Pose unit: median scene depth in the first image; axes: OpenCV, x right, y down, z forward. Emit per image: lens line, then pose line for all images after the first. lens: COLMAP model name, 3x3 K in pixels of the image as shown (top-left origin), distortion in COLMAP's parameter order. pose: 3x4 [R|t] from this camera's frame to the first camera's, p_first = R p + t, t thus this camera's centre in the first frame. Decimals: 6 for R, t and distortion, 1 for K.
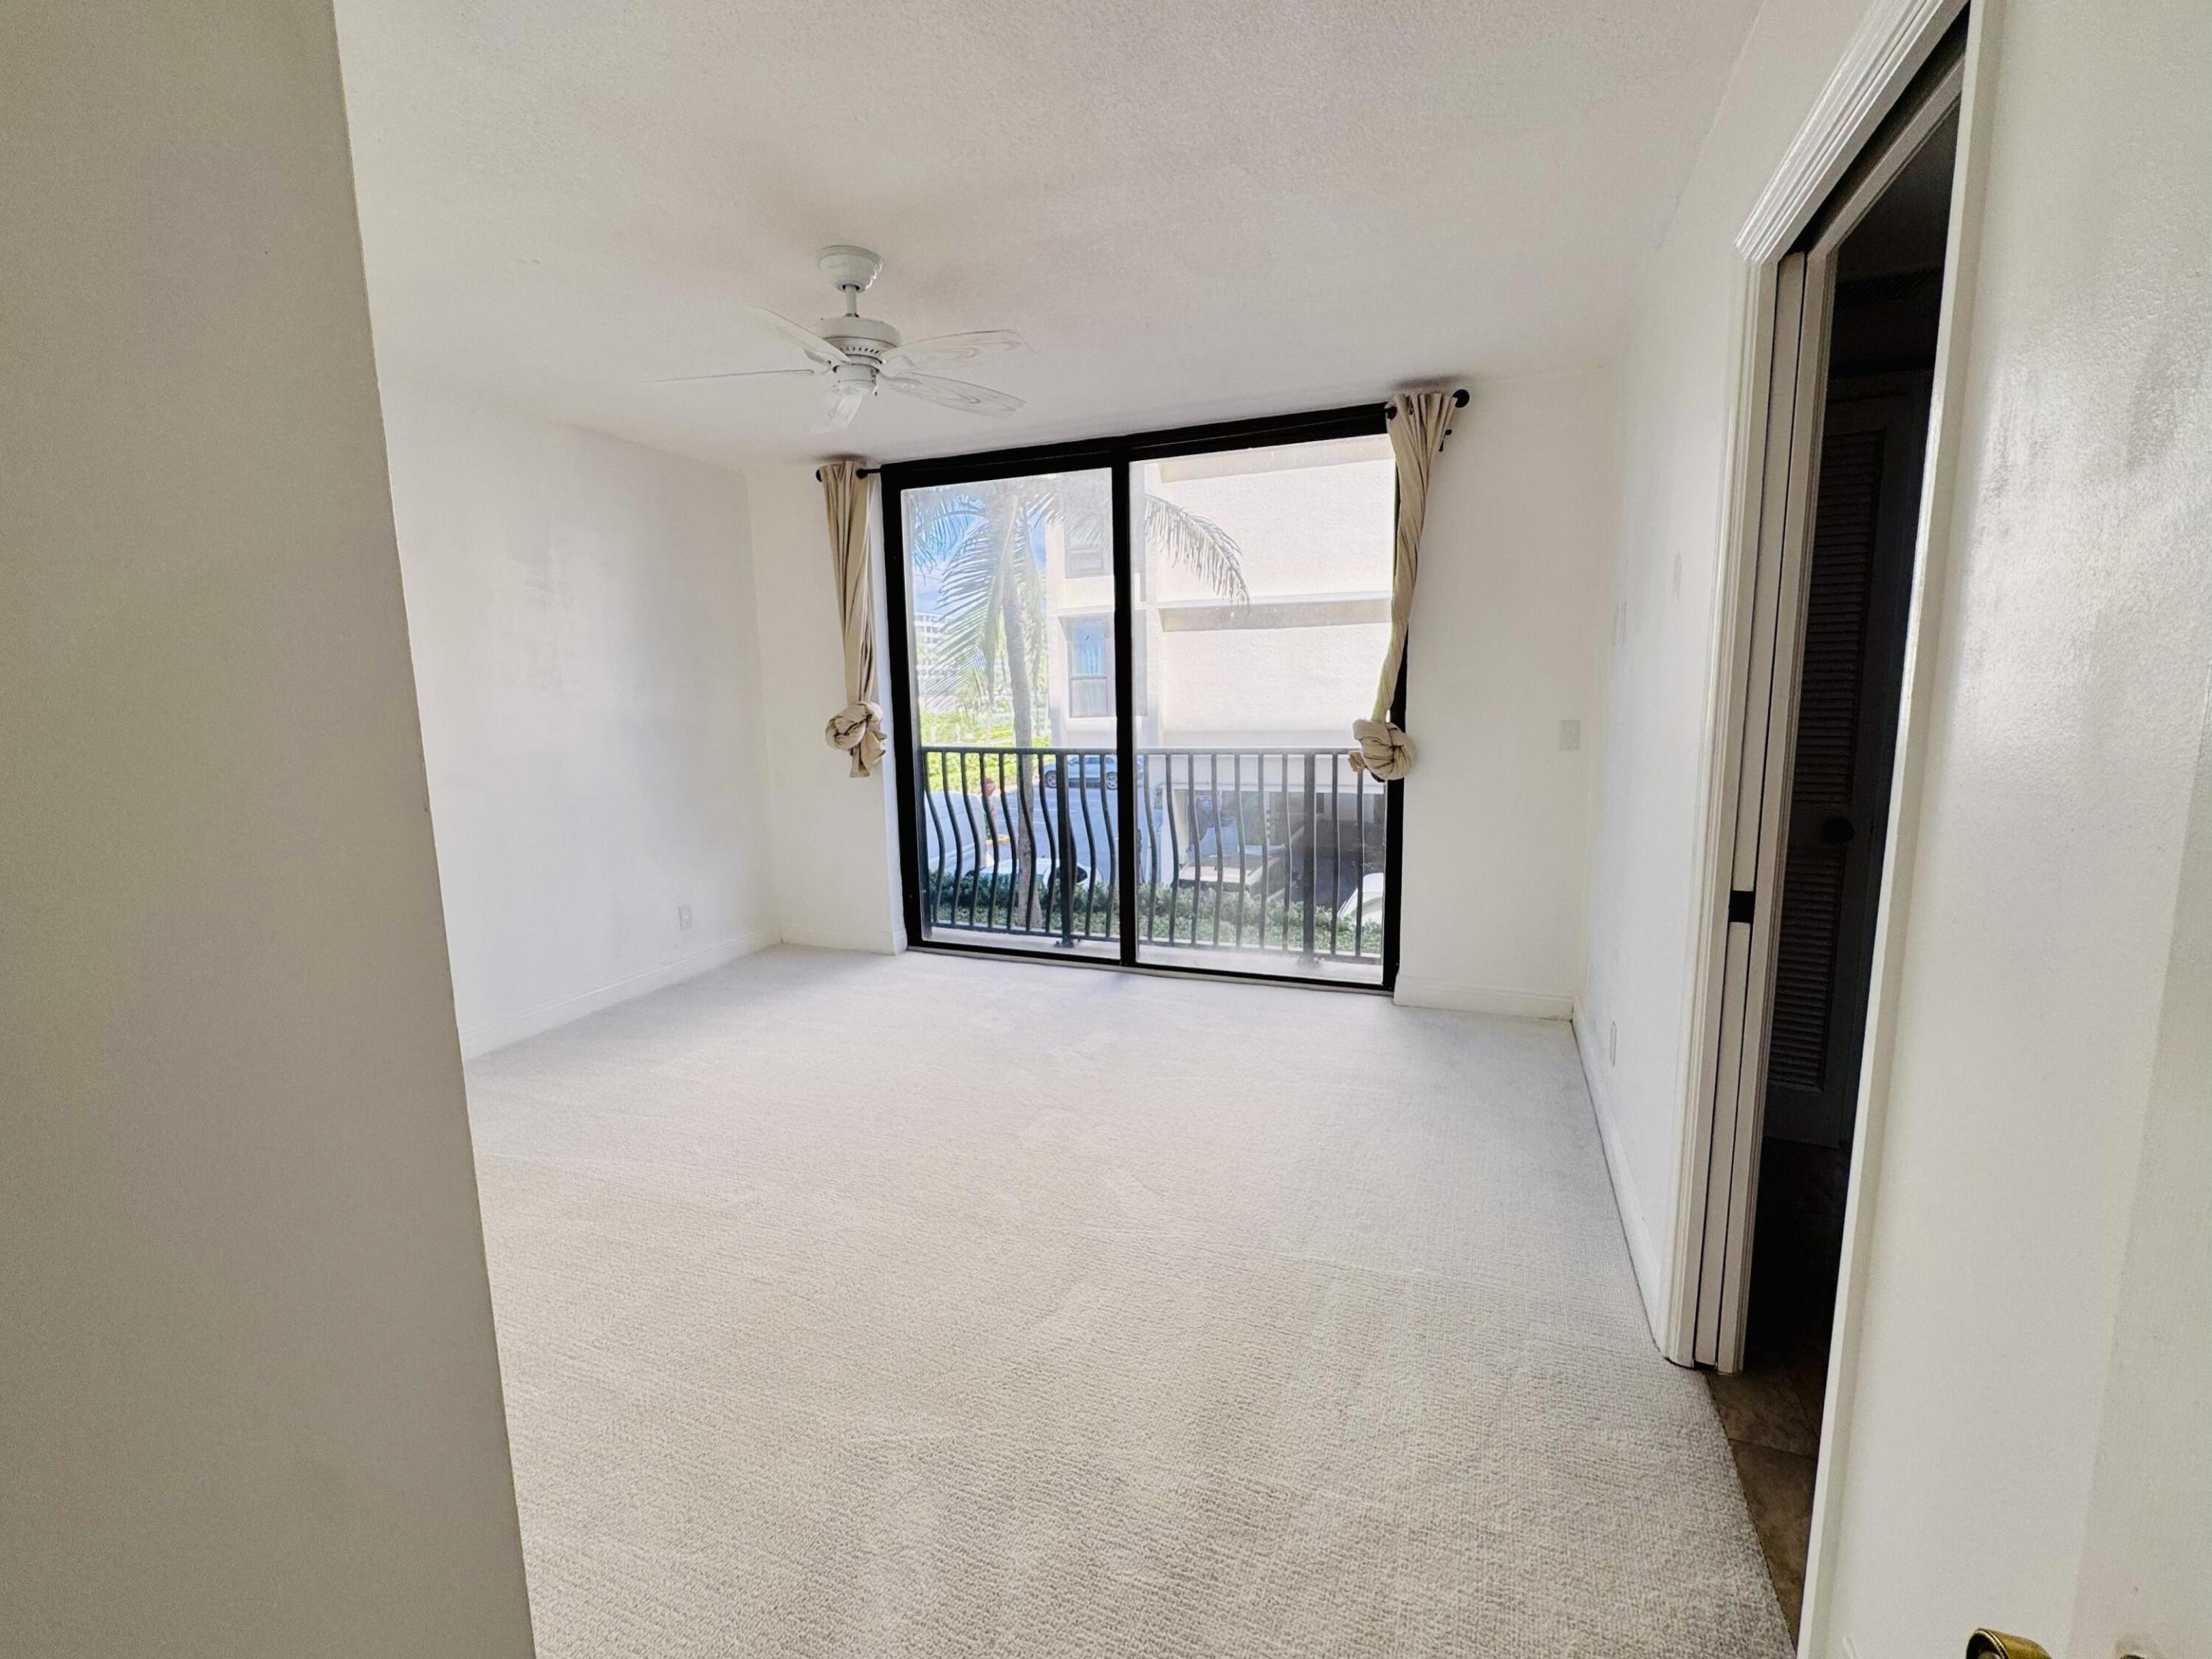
lens RADIAL K [[957.6, 0, 1099.0], [0, 957.6, 831.5], [0, 0, 1]] dist [-0.002126, 0.000197]
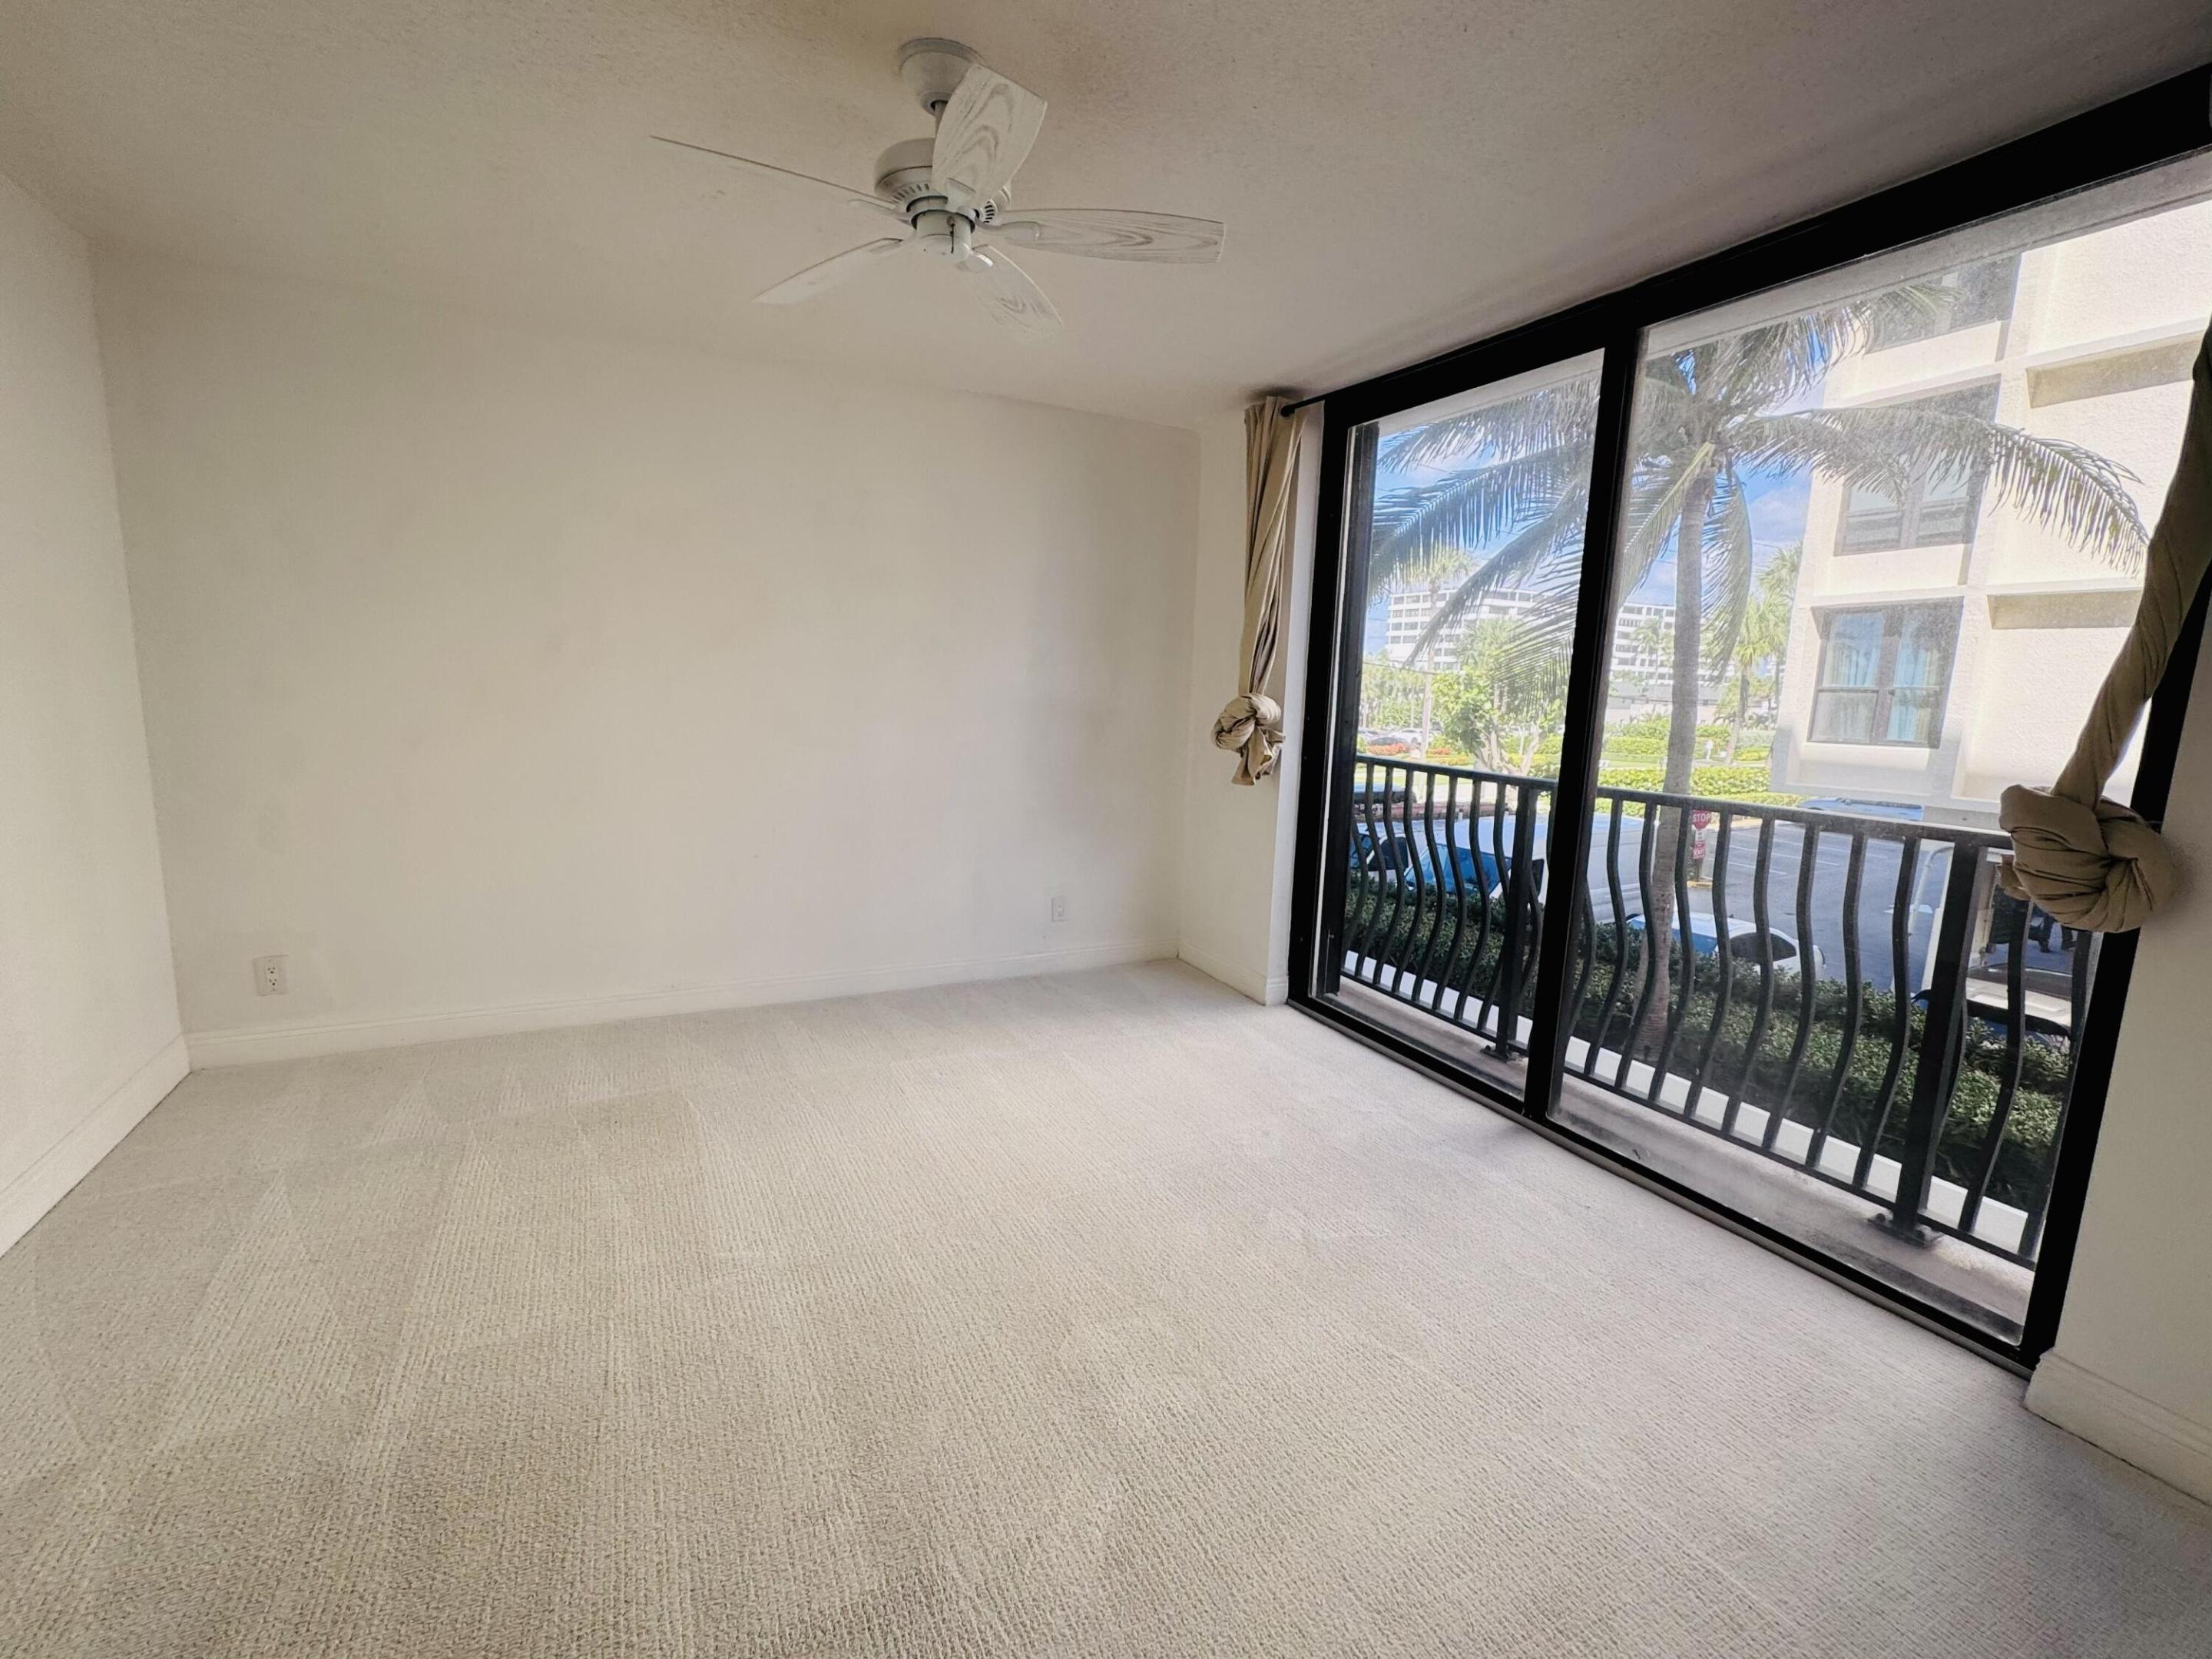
lens RADIAL K [[957.6, 0, 1107.2], [0, 957.6, 829.5], [0, 0, 1]] dist [-0.002126, 0.000197]
pose [[0.751238, 0.148459, -0.643118, 0.203163], [-0.146819, 0.987550, 0.056466, -0.049044], [0.643495, 0.052003, 0.763682, 0.301917]]
